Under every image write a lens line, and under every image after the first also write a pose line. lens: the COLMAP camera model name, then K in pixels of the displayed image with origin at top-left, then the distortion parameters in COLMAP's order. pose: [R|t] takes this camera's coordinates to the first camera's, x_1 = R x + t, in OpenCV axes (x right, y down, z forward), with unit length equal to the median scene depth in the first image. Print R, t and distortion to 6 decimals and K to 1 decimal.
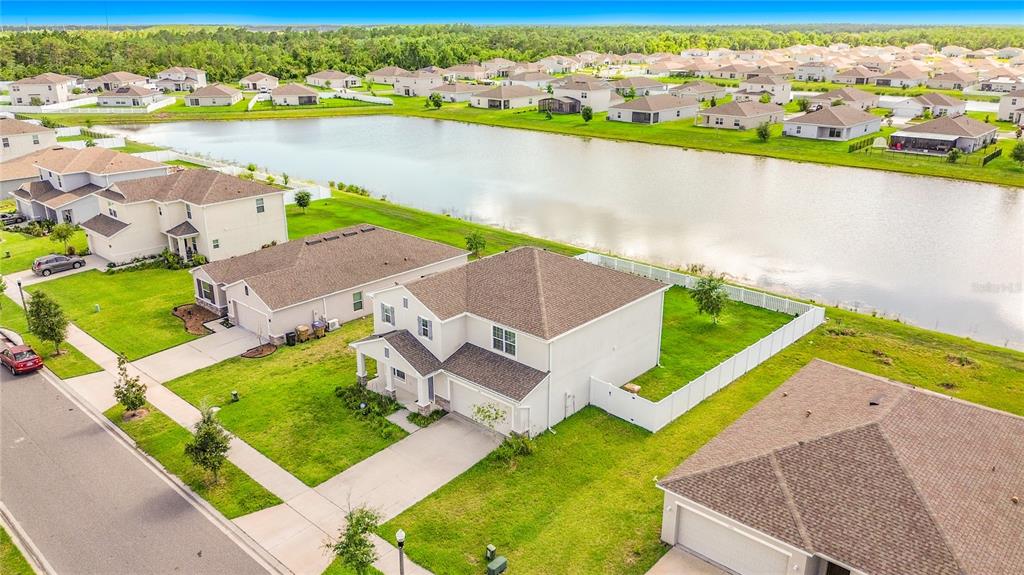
lens RADIAL K [[749.1, 0, 508.9], [0, 749.1, 291.1], [0, 0, 1]] dist [0.049159, -0.103837]
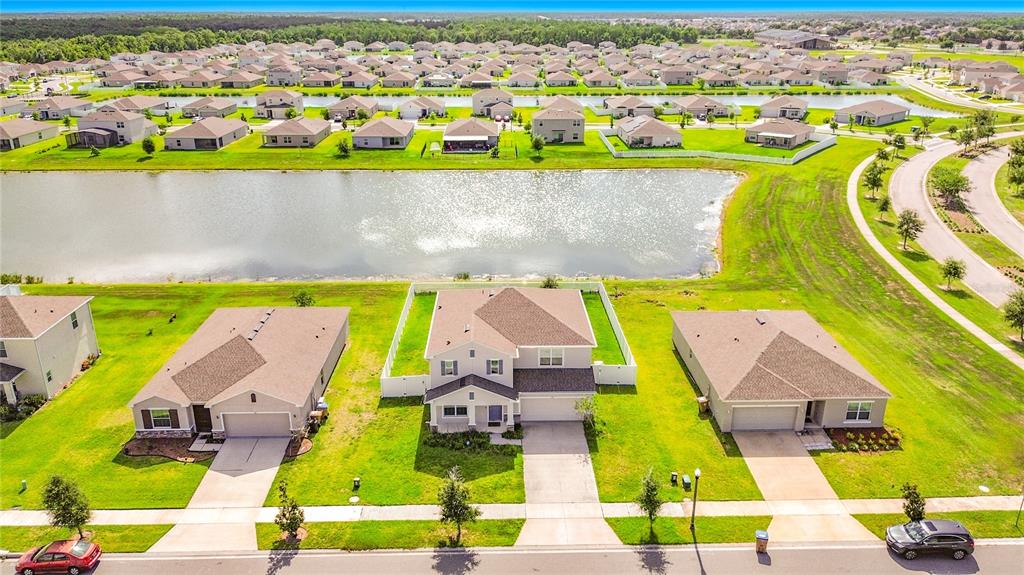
lens RADIAL K [[743.5, 0, 509.2], [0, 743.5, 286.0], [0, 0, 1]] dist [0.050117, -0.082703]
pose [[0.721818, -0.236839, 0.650297, -0.654468], [0.230435, 0.968255, 0.096861, -0.149594], [-0.652594, 0.079935, 0.753480, 0.004912]]
